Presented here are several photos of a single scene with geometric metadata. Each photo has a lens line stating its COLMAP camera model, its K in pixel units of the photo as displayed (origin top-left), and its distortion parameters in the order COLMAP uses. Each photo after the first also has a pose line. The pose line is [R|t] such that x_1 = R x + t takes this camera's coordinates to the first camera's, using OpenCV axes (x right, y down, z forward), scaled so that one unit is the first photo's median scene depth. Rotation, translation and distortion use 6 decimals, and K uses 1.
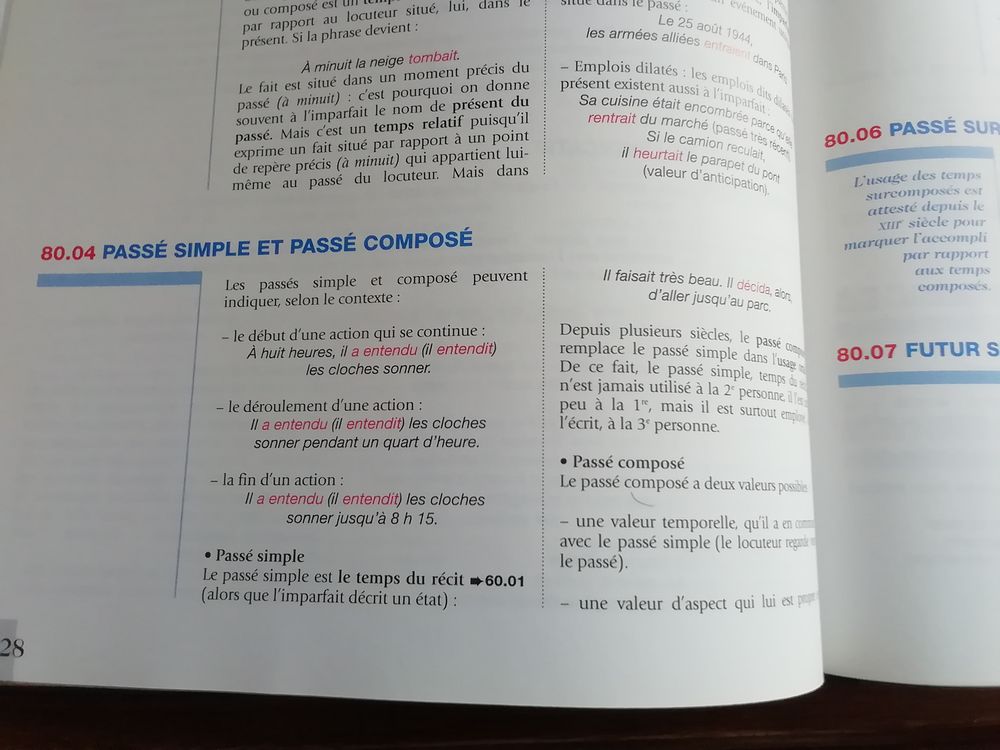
lens RADIAL K [[858.5, 0, 504.3], [0, 858.5, 375.0], [0, 0, 1]] dist [0.105257, -0.208753]
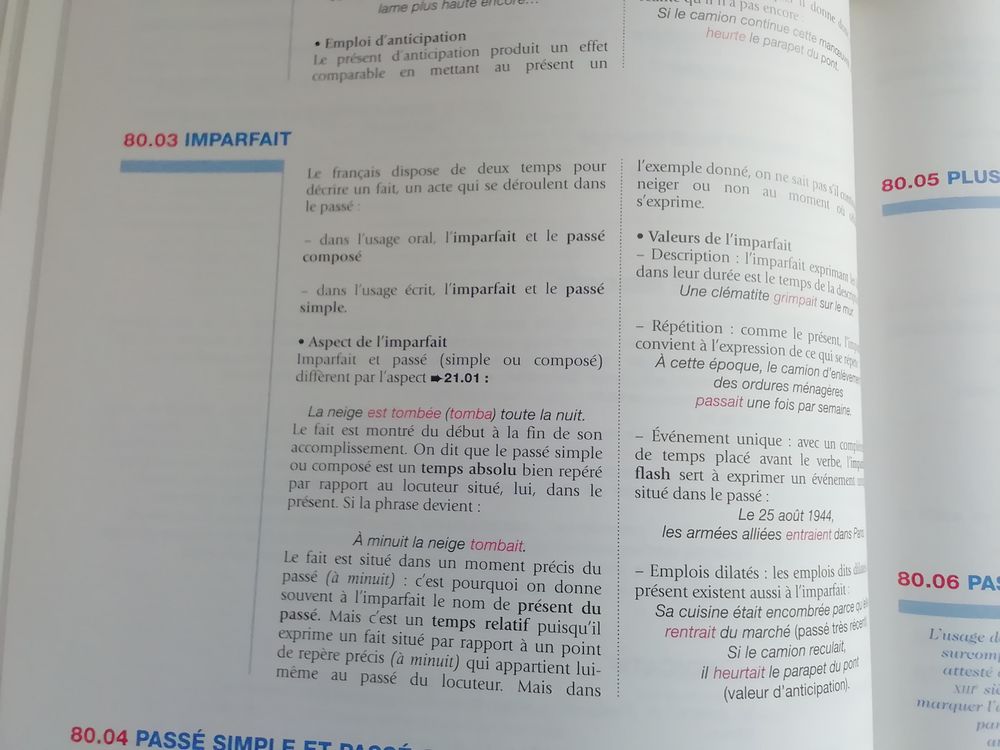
lens RADIAL K [[858.5, 0, 505.3], [0, 858.5, 350.6], [0, 0, 1]] dist [0.105257, -0.208753]
pose [[0.999501, 0.016408, 0.026996, -0.100870], [-0.017029, 0.999592, 0.022943, -0.593455], [-0.026608, -0.023391, 0.999372, 0.075146]]
